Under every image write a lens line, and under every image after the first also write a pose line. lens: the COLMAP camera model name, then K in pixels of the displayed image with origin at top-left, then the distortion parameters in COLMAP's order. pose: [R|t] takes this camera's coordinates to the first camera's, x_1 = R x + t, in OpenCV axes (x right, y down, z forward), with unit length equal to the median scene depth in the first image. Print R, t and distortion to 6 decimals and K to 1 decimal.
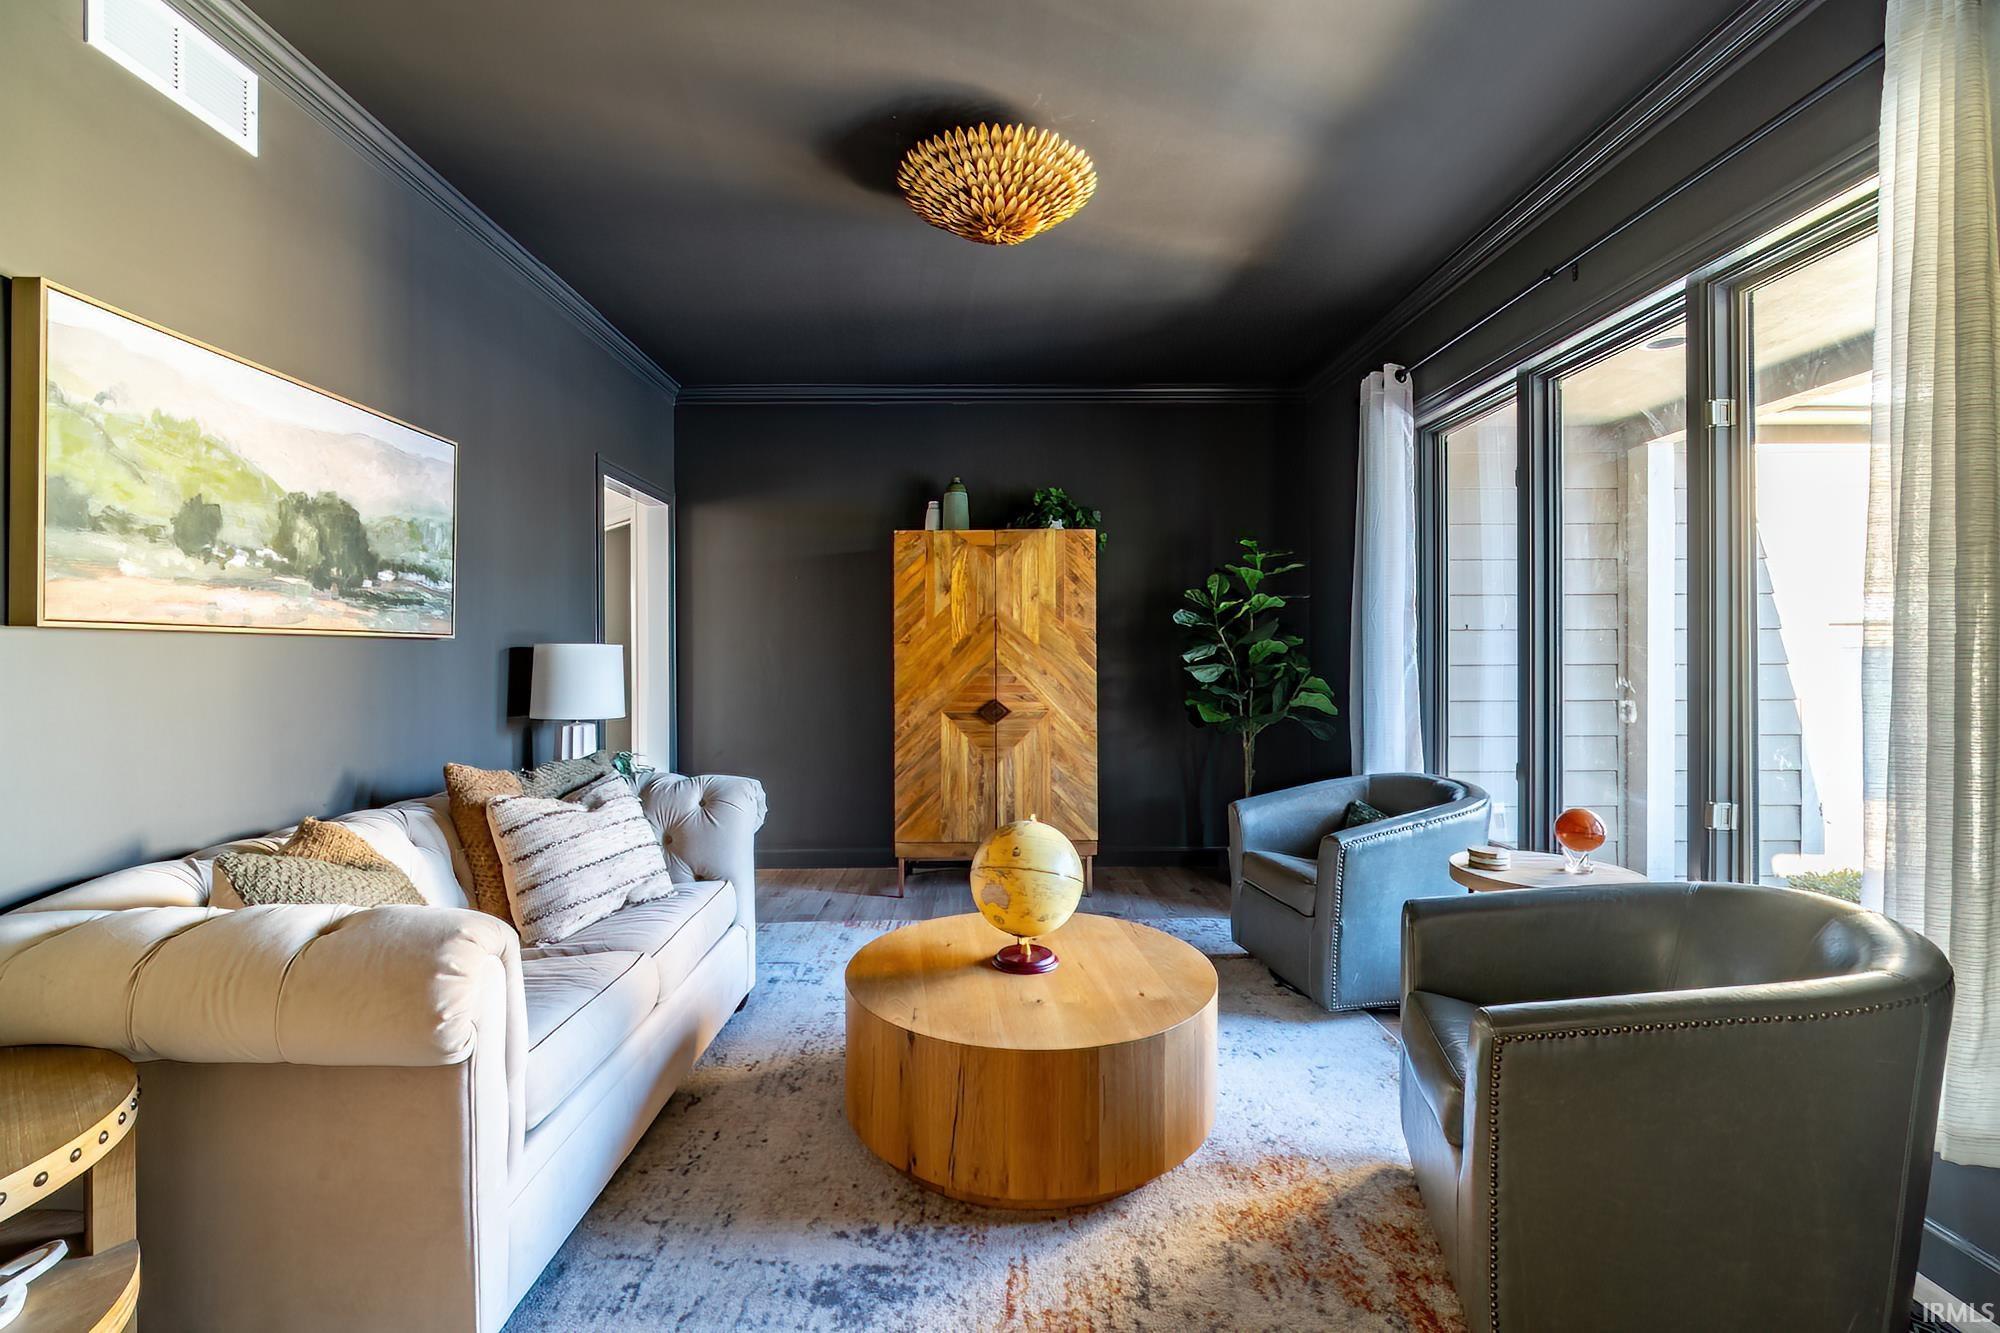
lens RADIAL K [[869.6, 0, 1000.0], [0, 869.6, 666.5], [0, 0, 1]] dist [-0.002229, -0.000323]
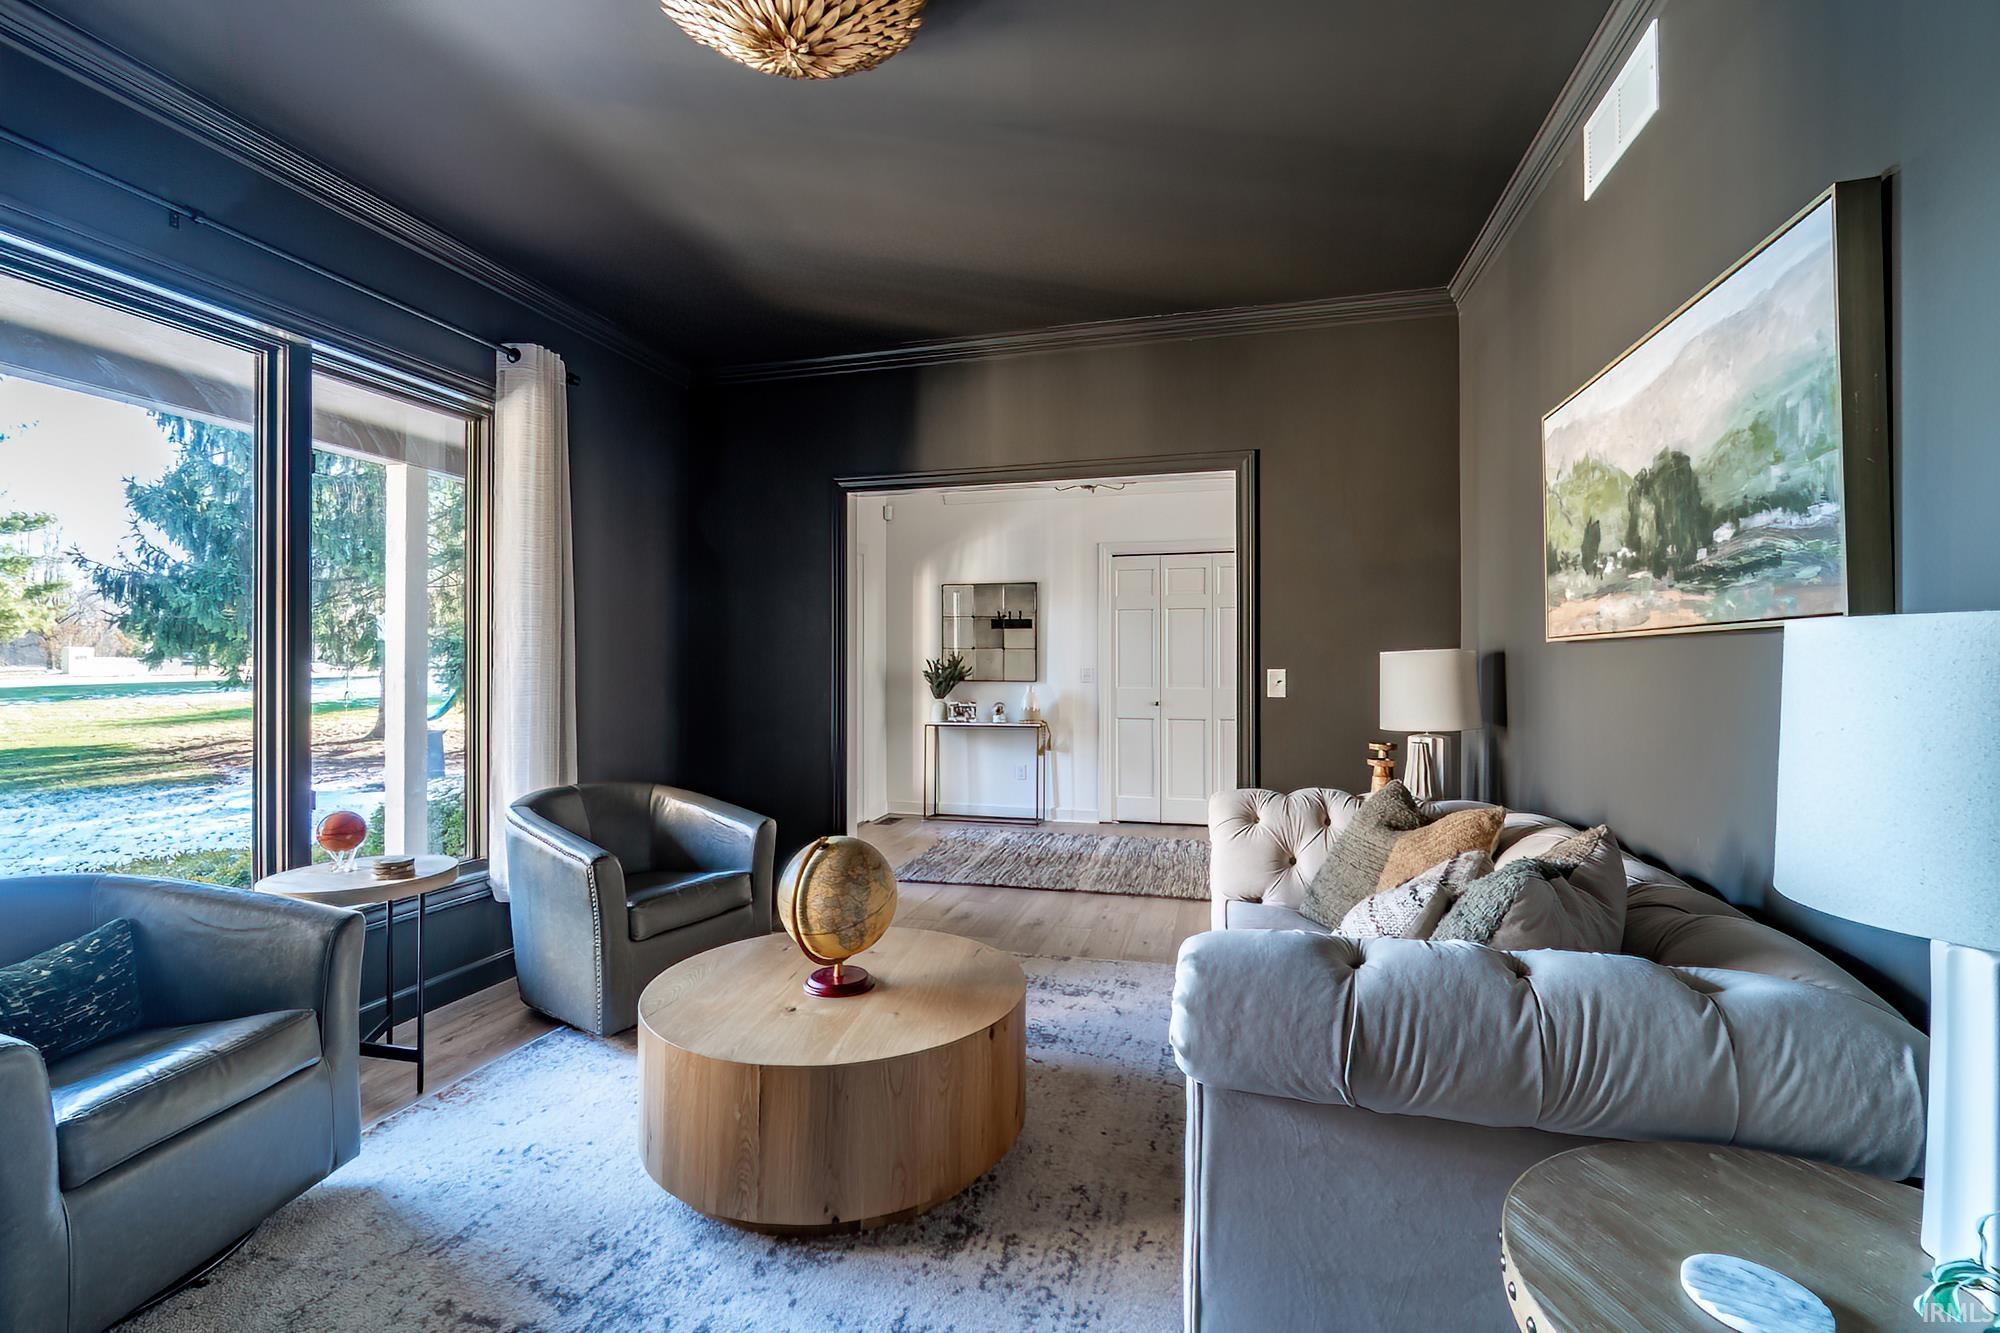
lens RADIAL K [[869.6, 0, 1000.0], [0, 869.6, 666.5], [0, 0, 1]] dist [-0.002229, -0.000323]
pose [[-0.962656, 0.000794, 0.270727, -0.381642], [0.005417, 0.999852, 0.016332, -0.021847], [-0.270674, 0.017189, -0.962518, 1.779663]]
